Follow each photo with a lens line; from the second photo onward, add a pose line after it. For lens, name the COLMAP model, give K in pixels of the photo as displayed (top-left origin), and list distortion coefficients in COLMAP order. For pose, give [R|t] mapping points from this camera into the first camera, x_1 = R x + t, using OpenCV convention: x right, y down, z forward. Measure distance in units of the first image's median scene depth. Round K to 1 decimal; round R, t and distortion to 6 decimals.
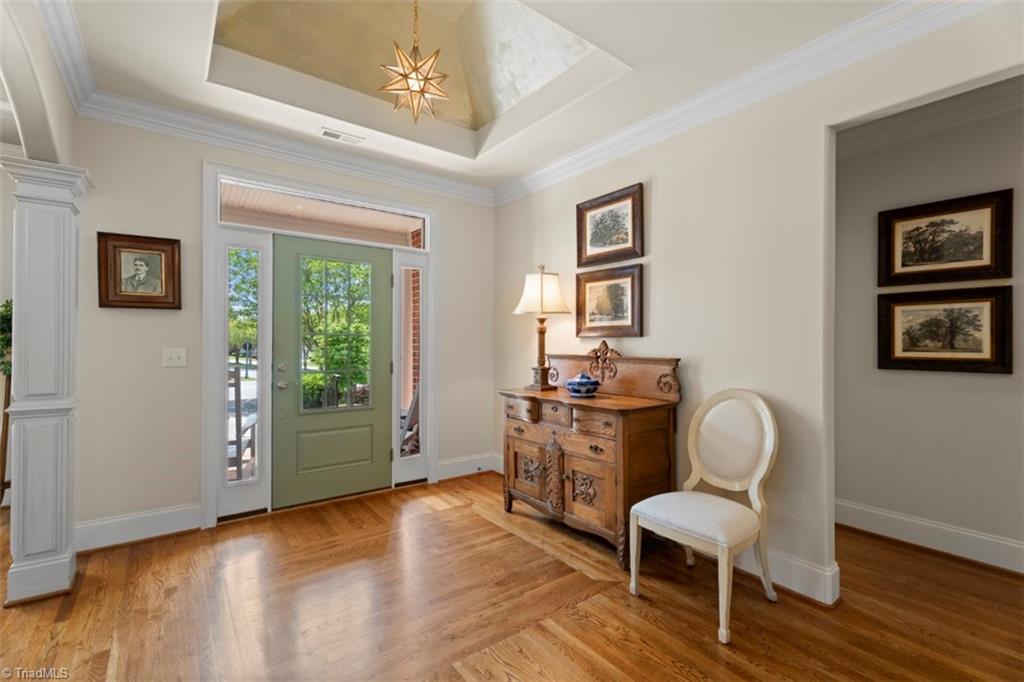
lens RADIAL K [[450.5, 0, 513.0], [0, 450.5, 341.5], [0, 0, 1]] dist [0.001625, 0.000251]
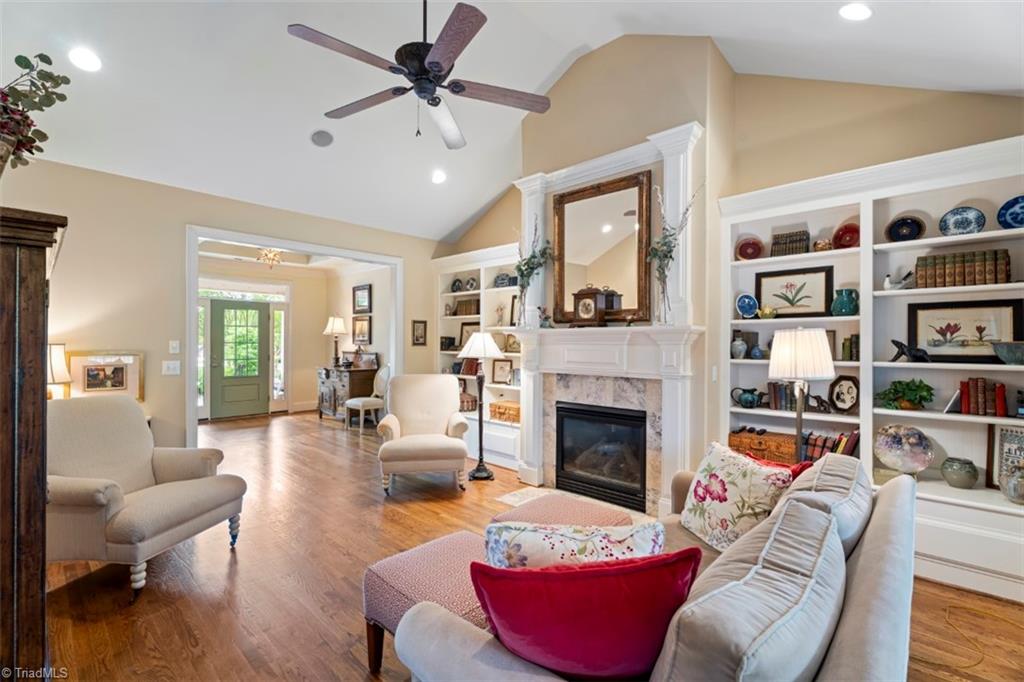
lens RADIAL K [[450.5, 0, 508.3], [0, 450.5, 342.1], [0, 0, 1]] dist [0.001625, 0.000251]
pose [[0.987908, -0.001354, 0.155035, 0.698192], [0.000470, 0.999983, 0.005743, -0.040152], [-0.155040, -0.005601, 0.987892, -1.732630]]
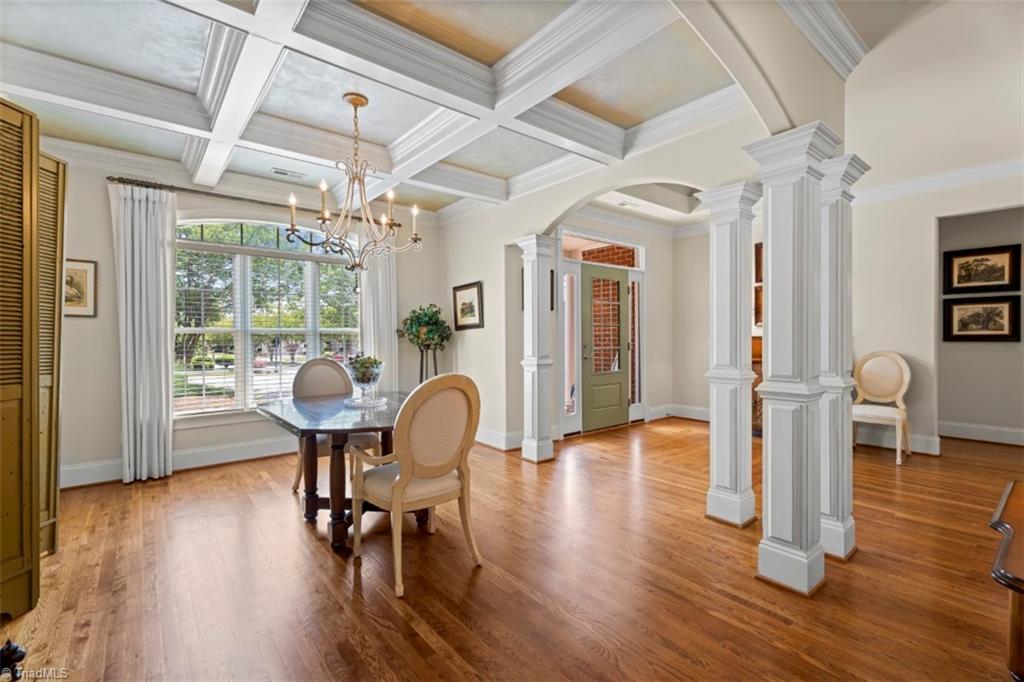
lens RADIAL K [[450.5, 0, 511.5], [0, 450.5, 338.5], [0, 0, 1]] dist [0.001625, 0.000251]
pose [[0.999198, -0.010242, 0.038701, -0.964278], [0.009998, 0.999929, 0.006477, 0.021848], [-0.038765, -0.006085, 0.999230, -0.708314]]
